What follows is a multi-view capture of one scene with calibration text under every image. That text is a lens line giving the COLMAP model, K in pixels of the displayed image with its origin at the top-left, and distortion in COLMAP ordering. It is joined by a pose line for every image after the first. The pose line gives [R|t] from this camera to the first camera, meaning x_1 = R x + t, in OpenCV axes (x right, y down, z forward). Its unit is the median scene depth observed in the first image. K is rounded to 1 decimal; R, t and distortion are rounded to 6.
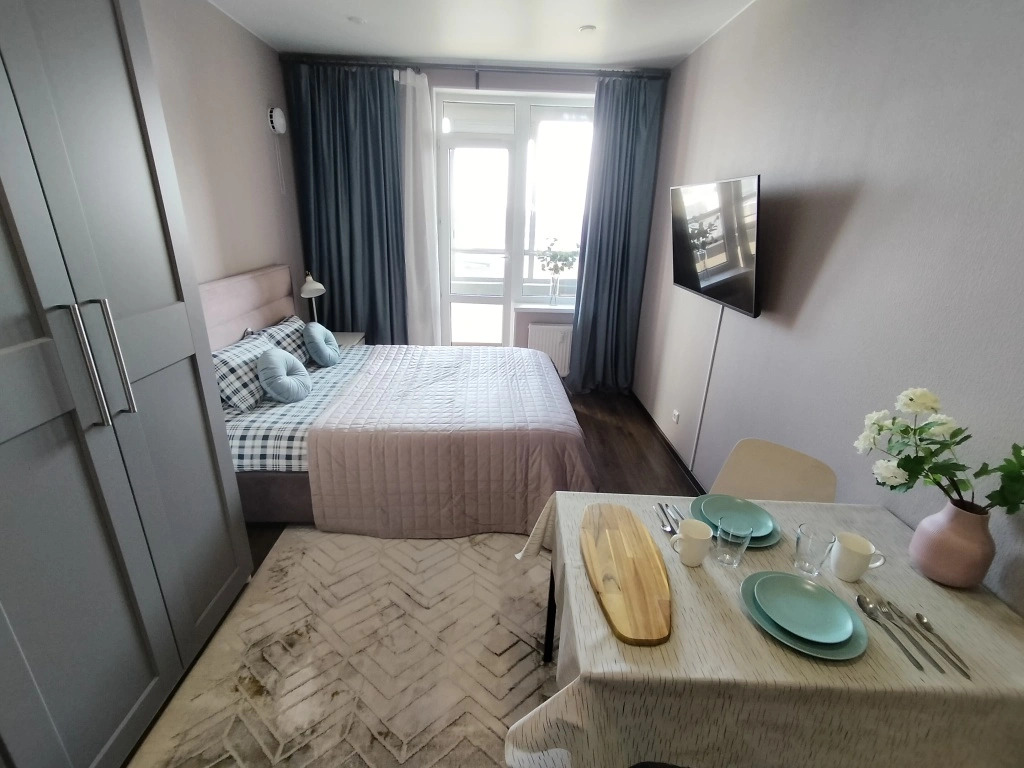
lens RADIAL K [[467.5, 0, 505.9], [0, 467.5, 382.3], [0, 0, 1]] dist [-0.001136, 0.004117]
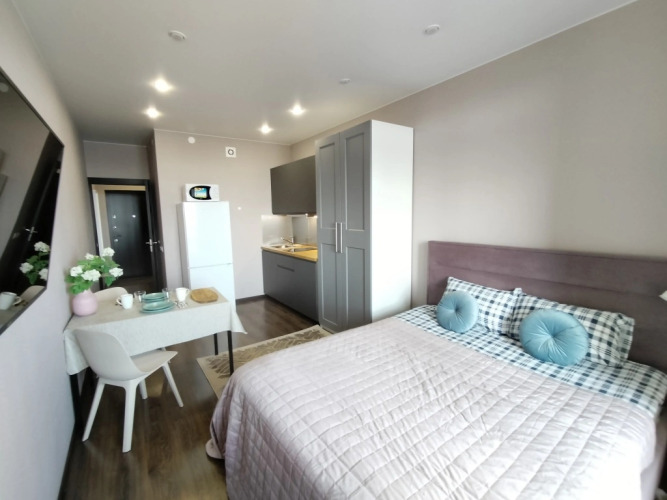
lens RADIAL K [[304.5, 0, 329.5], [0, 304.5, 248.9], [0, 0, 1]] dist [-0.001136, 0.004117]
pose [[-0.834381, 0.049986, -0.548916, 0.351833], [-0.197622, 0.902538, 0.382584, -0.490445], [0.514542, 0.427699, -0.743183, 1.527779]]
